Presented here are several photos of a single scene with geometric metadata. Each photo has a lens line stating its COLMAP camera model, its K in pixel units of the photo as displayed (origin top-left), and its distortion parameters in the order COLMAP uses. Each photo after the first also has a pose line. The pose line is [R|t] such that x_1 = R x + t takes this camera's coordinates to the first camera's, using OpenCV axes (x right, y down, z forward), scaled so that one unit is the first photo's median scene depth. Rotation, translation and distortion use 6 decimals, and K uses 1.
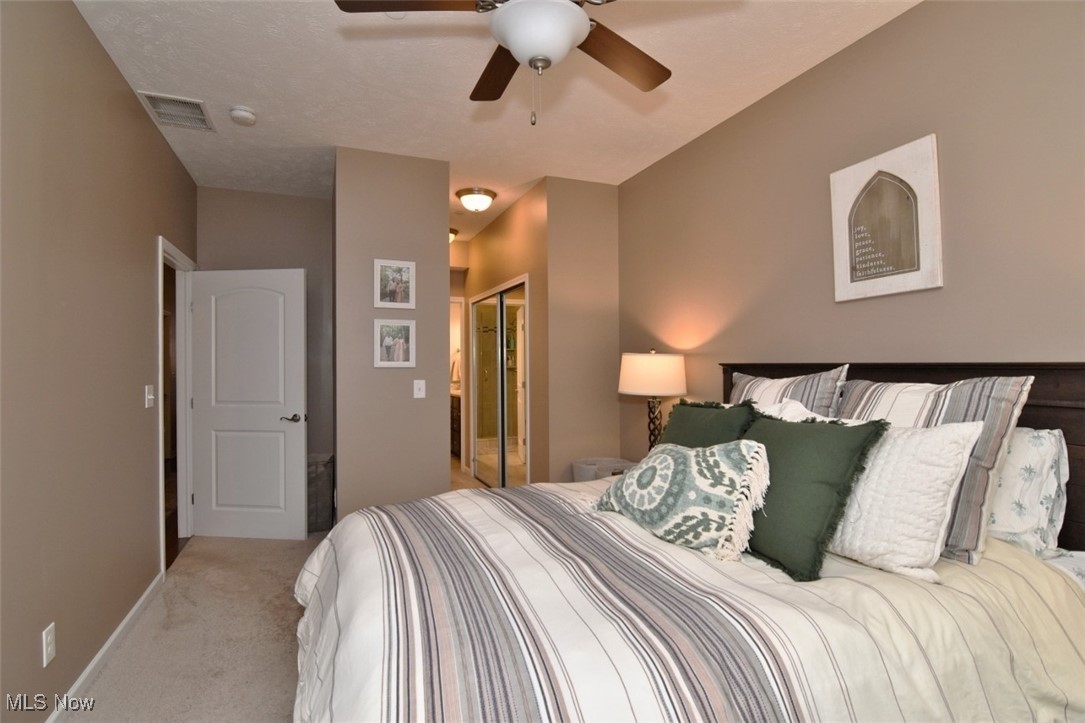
lens RADIAL K [[524.5, 0, 542.5], [0, 524.5, 361.5], [0, 0, 1]] dist [-0.002524, -0.012153]
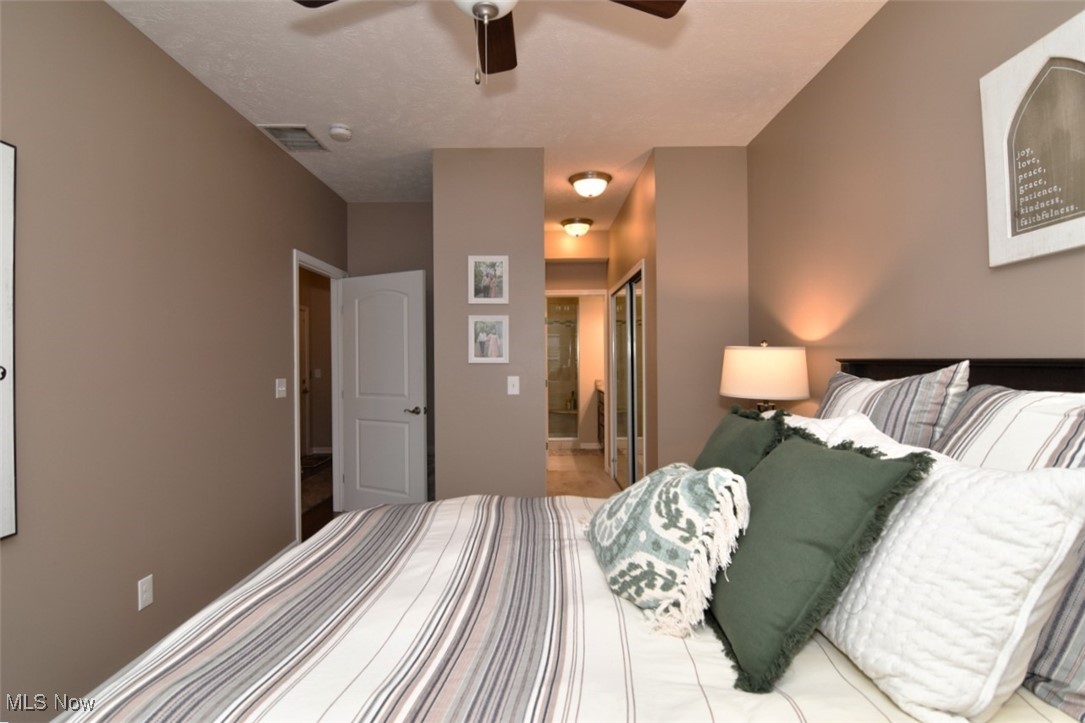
lens RADIAL K [[529.1, 0, 547.9], [0, 529.1, 361.7], [0, 0, 1]] dist [-0.001419, -0.013084]
pose [[0.925924, 0.000166, -0.377711, 0.345439], [0.003834, 0.999944, 0.009838, -0.002128], [0.377691, -0.010558, 0.925871, 0.194018]]
